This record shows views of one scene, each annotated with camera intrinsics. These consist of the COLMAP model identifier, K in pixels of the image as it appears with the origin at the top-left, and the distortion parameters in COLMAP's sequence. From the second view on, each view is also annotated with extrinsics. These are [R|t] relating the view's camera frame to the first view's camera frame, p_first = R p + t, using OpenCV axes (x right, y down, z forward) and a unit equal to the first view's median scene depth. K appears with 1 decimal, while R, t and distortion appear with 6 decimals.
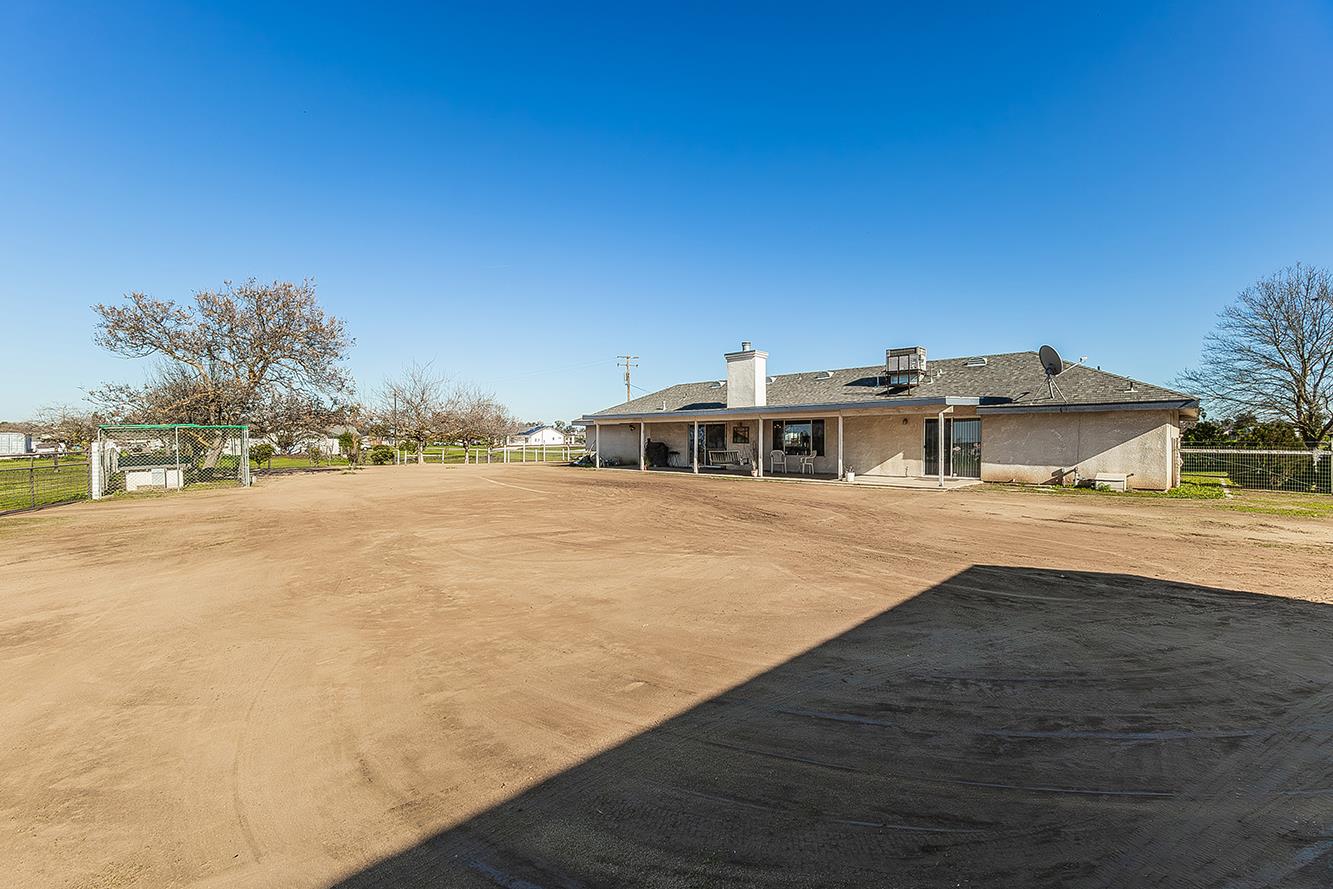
lens RADIAL K [[578.2, 0, 666.5], [0, 578.2, 444.5], [0, 0, 1]] dist [-0.004272, -0.000226]
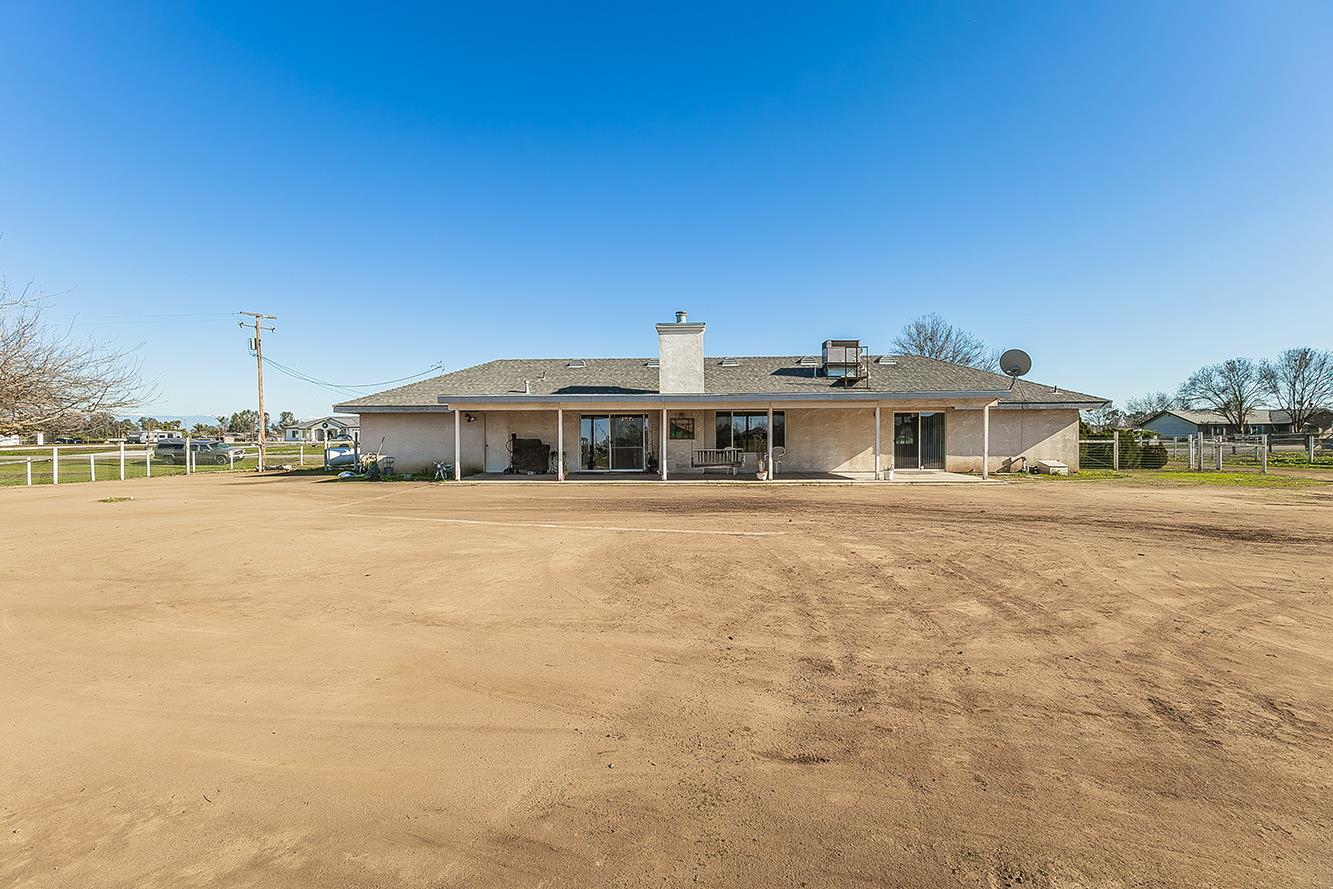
lens RADIAL K [[578.2, 0, 666.5], [0, 578.2, 444.5], [0, 0, 1]] dist [-0.004272, -0.000226]
pose [[0.737657, -0.016032, 0.674985, -0.444387], [0.011318, 0.999871, 0.011380, -0.004328], [-0.675081, -0.000755, 0.737744, 0.455844]]
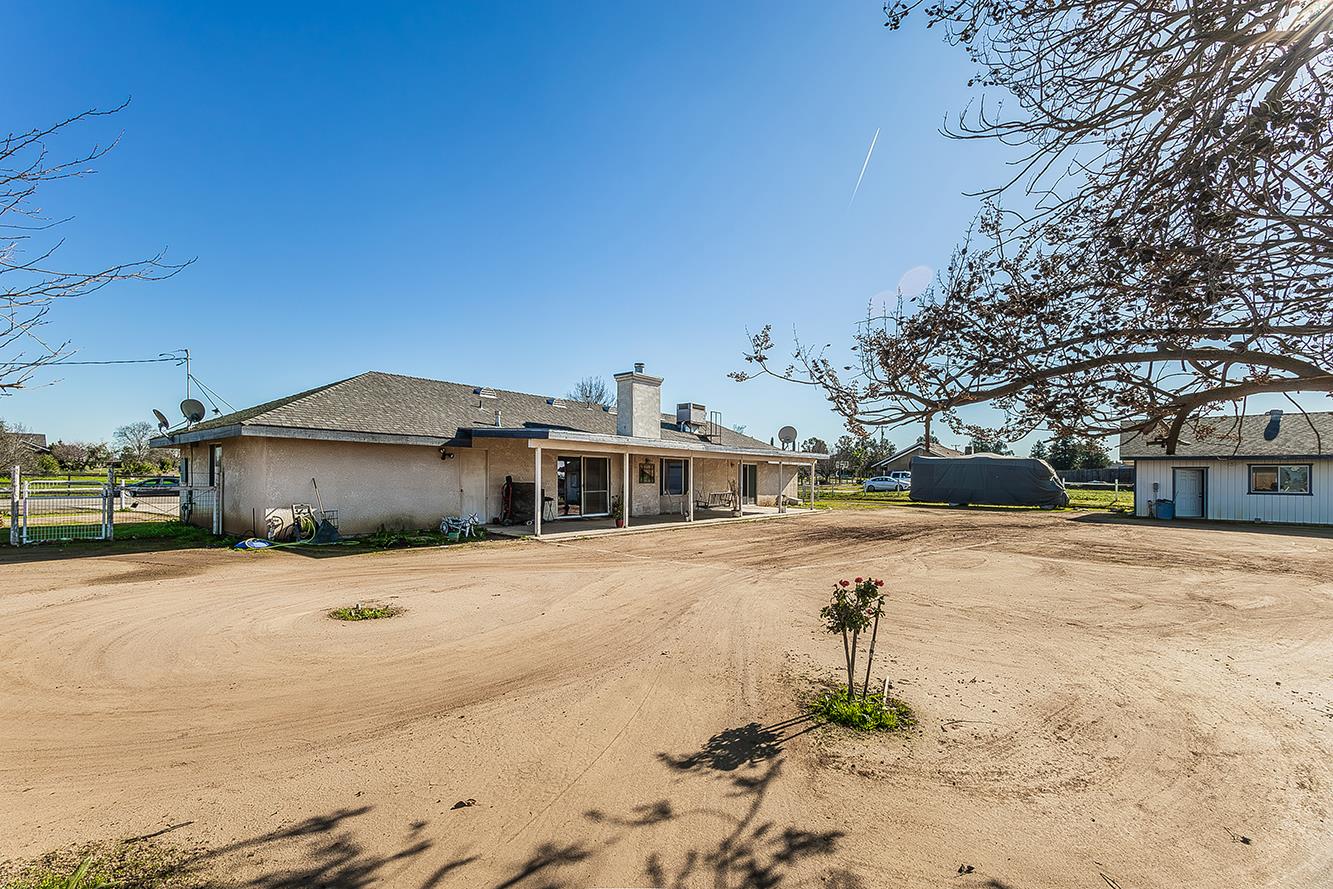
lens RADIAL K [[578.2, 0, 666.5], [0, 578.2, 444.5], [0, 0, 1]] dist [-0.004272, -0.000226]
pose [[-0.140434, 0.061269, 0.988193, -0.731488], [0.011277, 0.998118, -0.060282, -0.008181], [-0.990026, 0.002679, -0.140860, 1.149795]]
